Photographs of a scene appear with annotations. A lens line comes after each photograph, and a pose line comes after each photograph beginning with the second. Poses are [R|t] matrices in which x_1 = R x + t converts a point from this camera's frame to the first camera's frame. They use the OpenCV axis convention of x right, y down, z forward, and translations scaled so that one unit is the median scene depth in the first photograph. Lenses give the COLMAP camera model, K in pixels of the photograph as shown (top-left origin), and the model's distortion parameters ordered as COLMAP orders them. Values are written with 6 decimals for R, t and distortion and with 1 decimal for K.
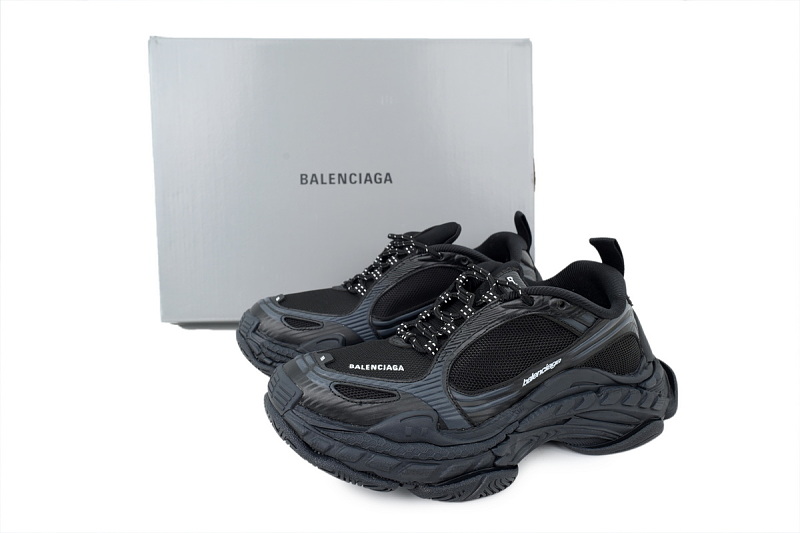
lens RADIAL K [[618.3, 0, 400.0], [0, 618.3, 266.5], [0, 0, 1]] dist [-0.002713, -0.001052]
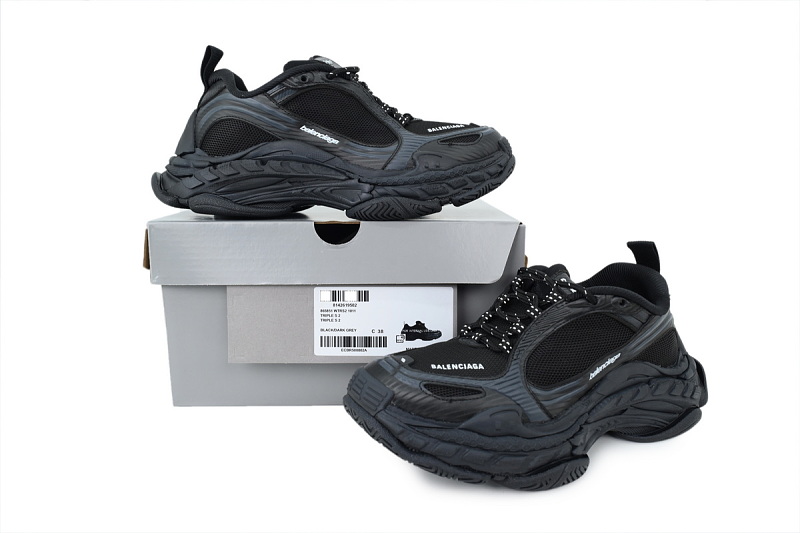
lens RADIAL K [[618.3, 0, 400.0], [0, 618.3, 266.5], [0, 0, 1]] dist [-0.002713, -0.001052]
pose [[0.995006, -0.017328, 0.098295, -0.233505], [0.018629, 0.999750, -0.012334, 0.004494], [-0.098057, 0.014103, 0.995081, -0.035579]]
